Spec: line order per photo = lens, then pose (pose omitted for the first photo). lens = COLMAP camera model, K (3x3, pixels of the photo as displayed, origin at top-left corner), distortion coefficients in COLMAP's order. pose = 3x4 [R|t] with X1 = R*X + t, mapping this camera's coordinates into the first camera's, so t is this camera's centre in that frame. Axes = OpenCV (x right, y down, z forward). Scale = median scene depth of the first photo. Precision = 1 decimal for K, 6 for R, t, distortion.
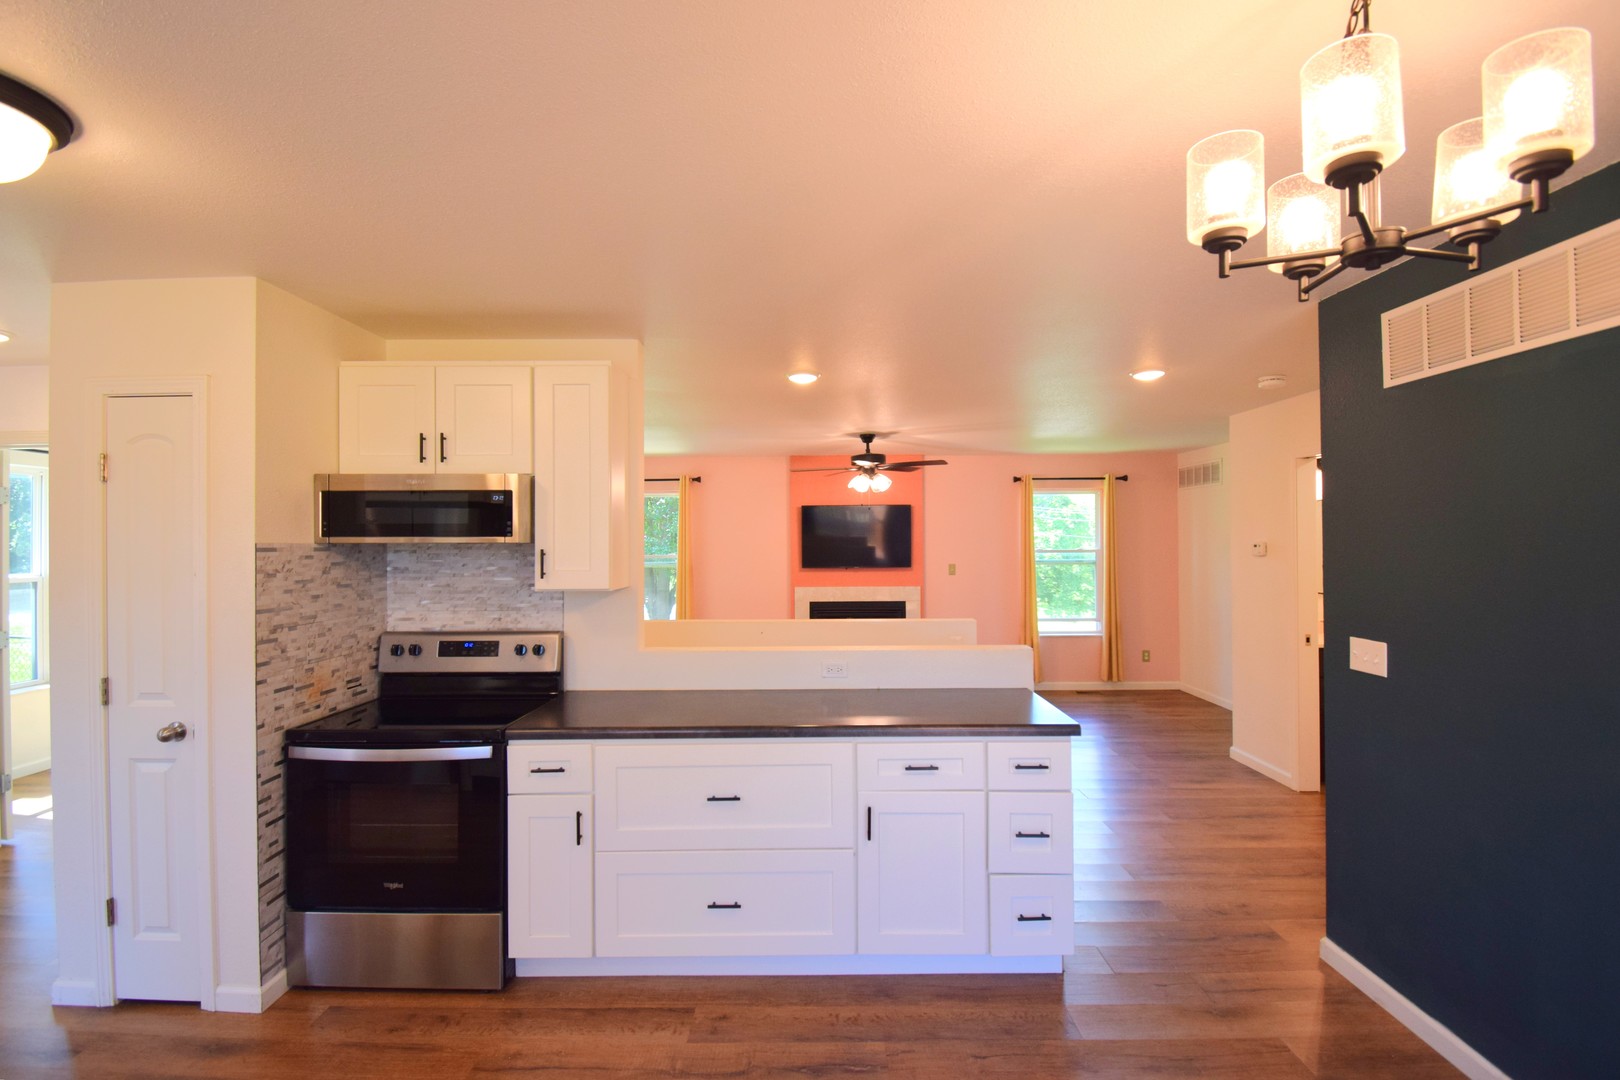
lens RADIAL K [[720.1, 0, 808.7], [0, 720.1, 536.6], [0, 0, 1]] dist [0.007069, -0.017164]
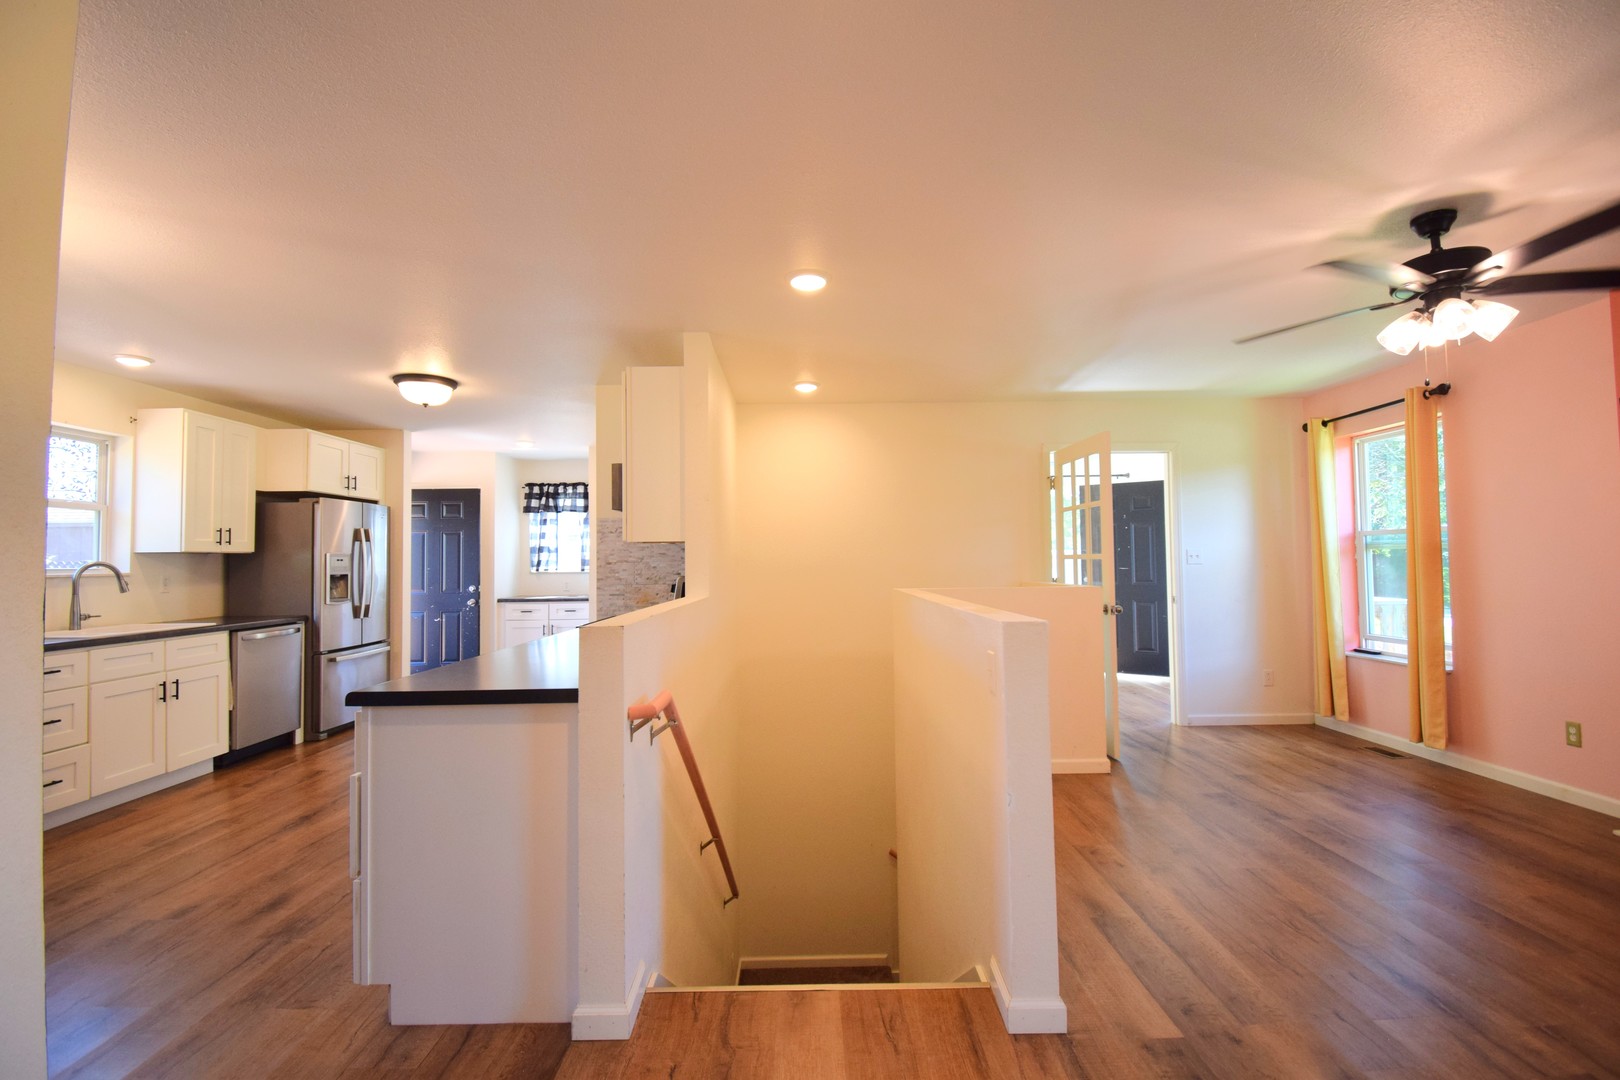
lens RADIAL K [[720.1, 0, 816.3], [0, 720.1, 534.5], [0, 0, 1]] dist [0.007069, -0.017164]
pose [[0.017885, -0.034884, -0.999231, 1.079179], [0.019233, 0.999218, -0.034539, 0.119162], [0.999655, -0.018601, 0.018542, 1.377035]]
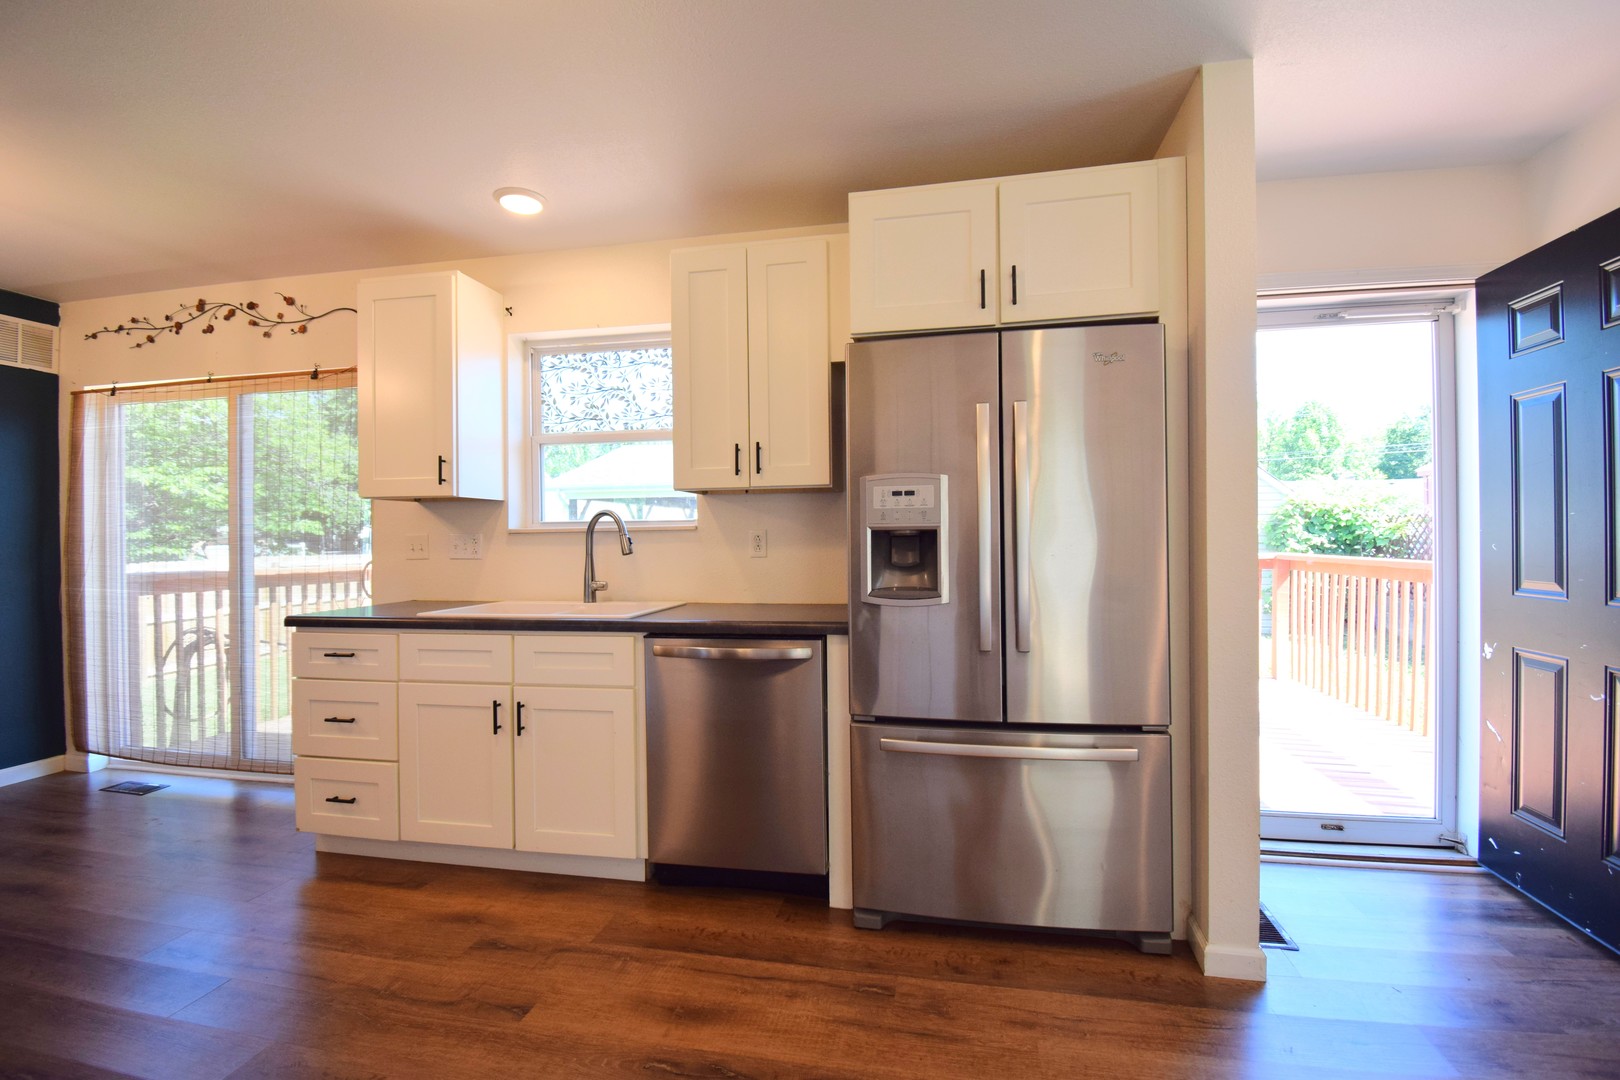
lens RADIAL K [[720.1, 0, 813.0], [0, 720.1, 539.6], [0, 0, 1]] dist [0.007069, -0.017164]
pose [[-0.979411, 0.010818, 0.201589, -0.982539], [0.010026, 0.999937, -0.004950, 0.148032], [-0.201630, -0.002827, -0.979458, 0.877643]]
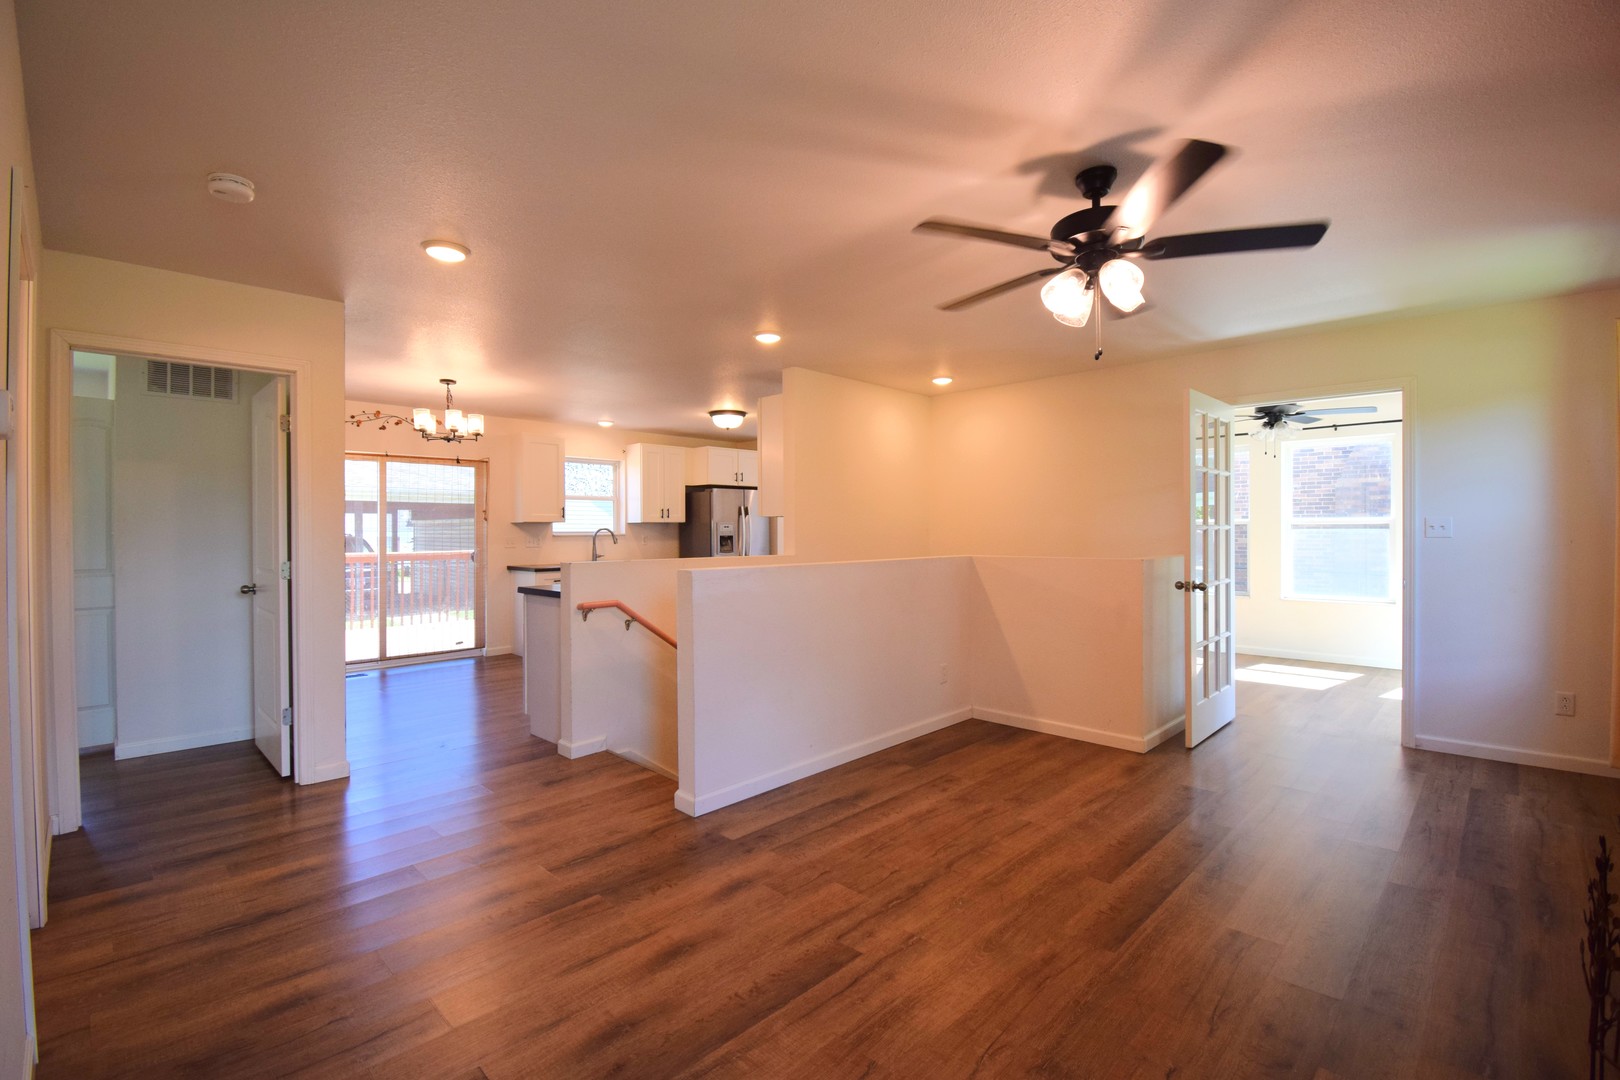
lens RADIAL K [[720.1, 0, 810.2], [0, 720.1, 539.3], [0, 0, 1]] dist [0.007069, -0.017164]
pose [[-0.699499, 0.016159, -0.714451, 1.065168], [0.013176, 0.999866, 0.009715, 0.124377], [0.714512, -0.002618, -0.699618, 2.562115]]
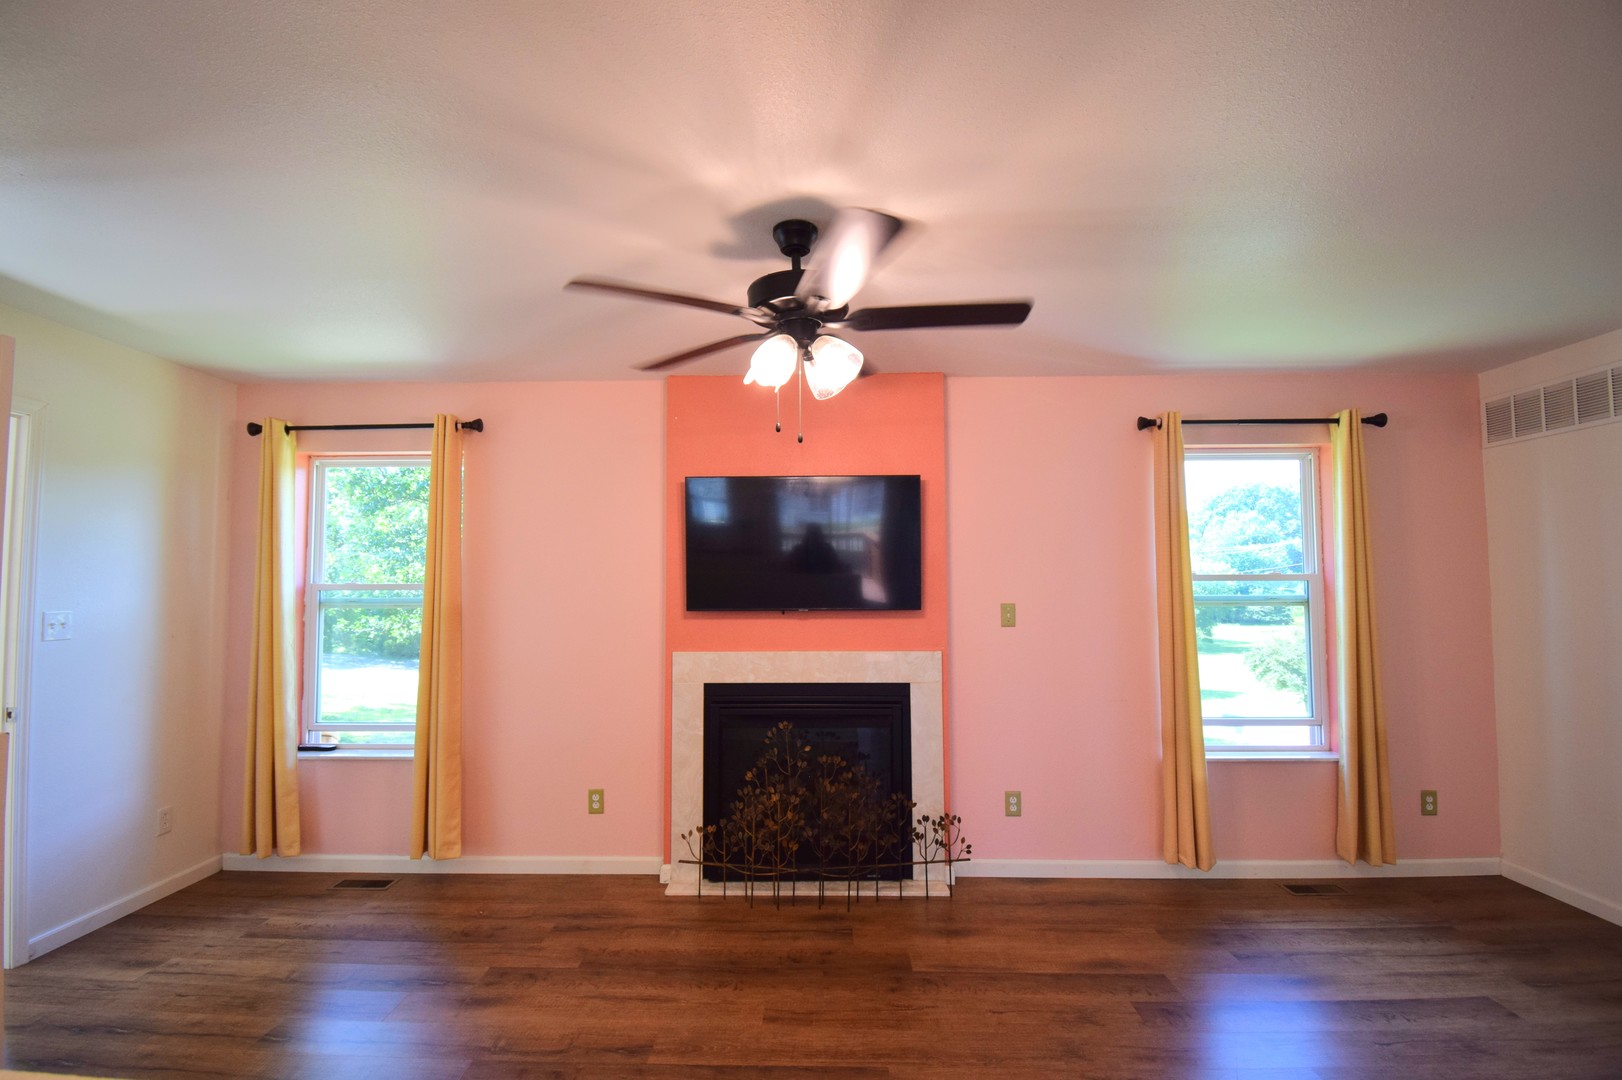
lens RADIAL K [[721.0, 0, 800.9], [0, 721.0, 542.1], [0, 0, 1]] dist [0.007069, -0.017164]
pose [[0.999756, 0.001050, -0.022083, 0.203716], [-0.002128, 0.998805, -0.048825, 0.058729], [0.022005, 0.048860, 0.998563, 1.452919]]
